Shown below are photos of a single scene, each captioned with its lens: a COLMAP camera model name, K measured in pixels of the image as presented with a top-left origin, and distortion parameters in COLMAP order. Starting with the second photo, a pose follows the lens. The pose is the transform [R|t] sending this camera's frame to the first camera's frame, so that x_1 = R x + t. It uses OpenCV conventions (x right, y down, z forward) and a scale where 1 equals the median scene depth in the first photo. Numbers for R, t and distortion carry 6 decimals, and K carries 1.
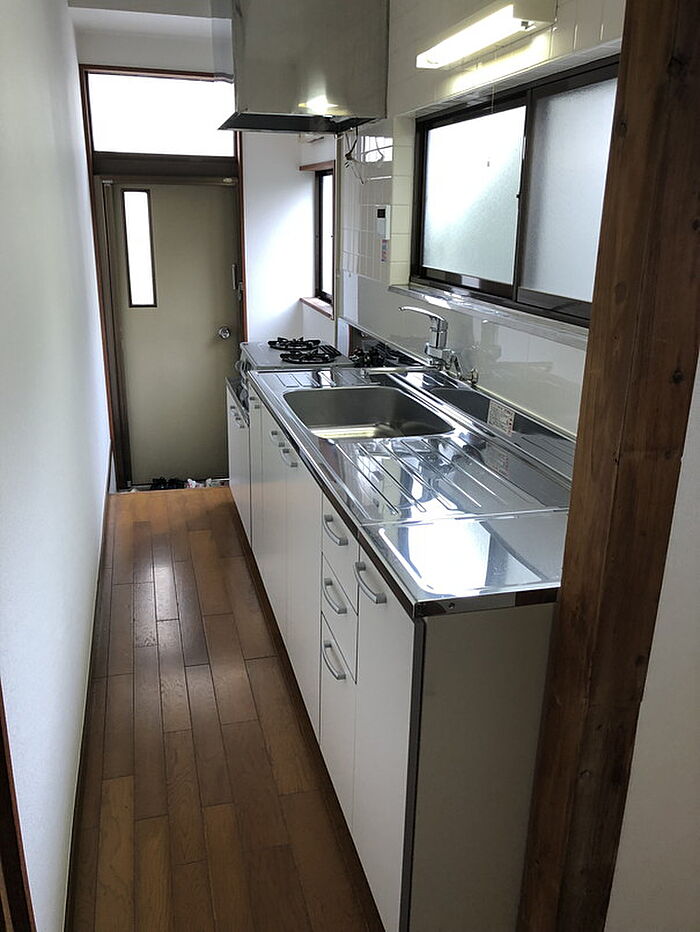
lens RADIAL K [[773.0, 0, 350.0], [0, 773.0, 466.0], [0, 0, 1]] dist [0.075675, 0.005140]
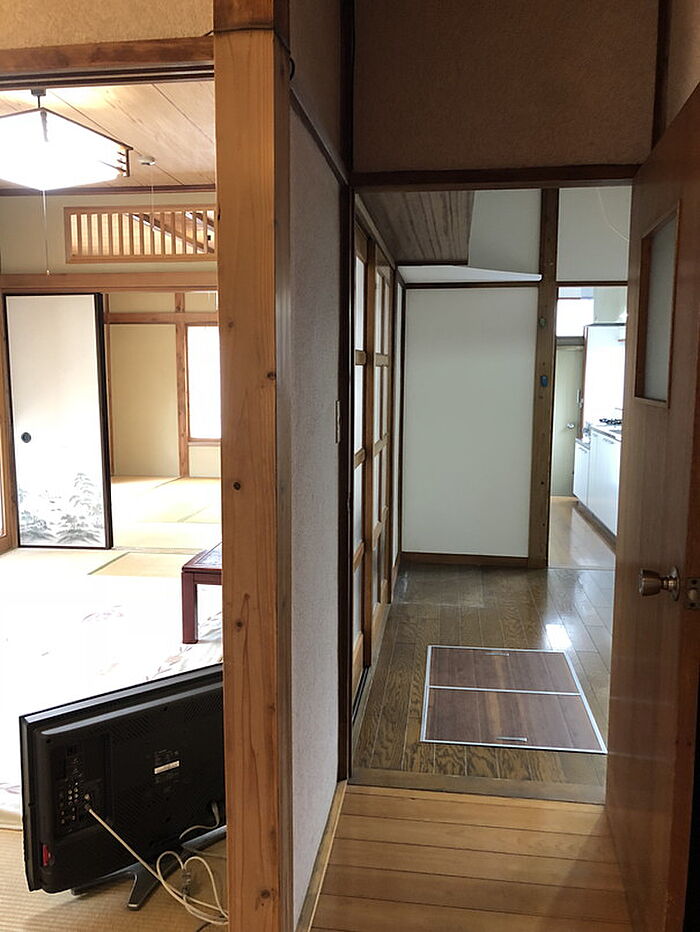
lens RADIAL K [[767.4, 0, 350.0], [0, 767.4, 466.0], [0, 0, 1]] dist [0.005254, 0.004074]
pose [[0.924414, 0.034060, -0.379867, 0.073110], [-0.105946, 0.979736, -0.169978, 0.424118], [0.366380, 0.197375, 0.909290, -1.219615]]
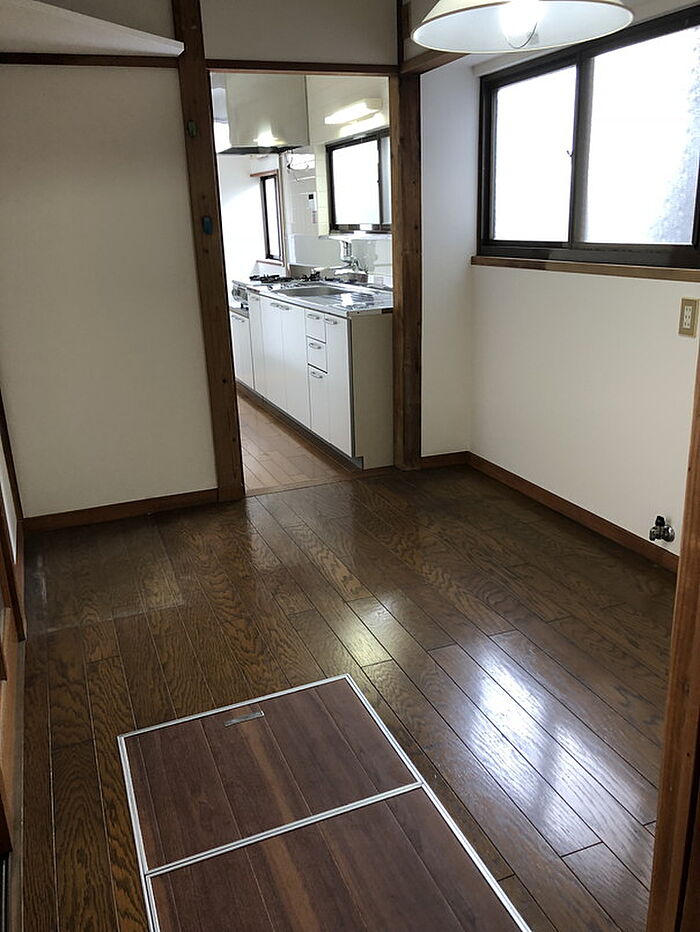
lens RADIAL K [[767.4, 0, 350.0], [0, 767.4, 466.0], [0, 0, 1]] dist [0.005254, 0.004074]
pose [[0.991579, -0.089945, 0.093174, -0.087755], [0.089955, 0.995937, 0.004109, 0.285593], [-0.093165, 0.004307, 0.995641, -0.745216]]
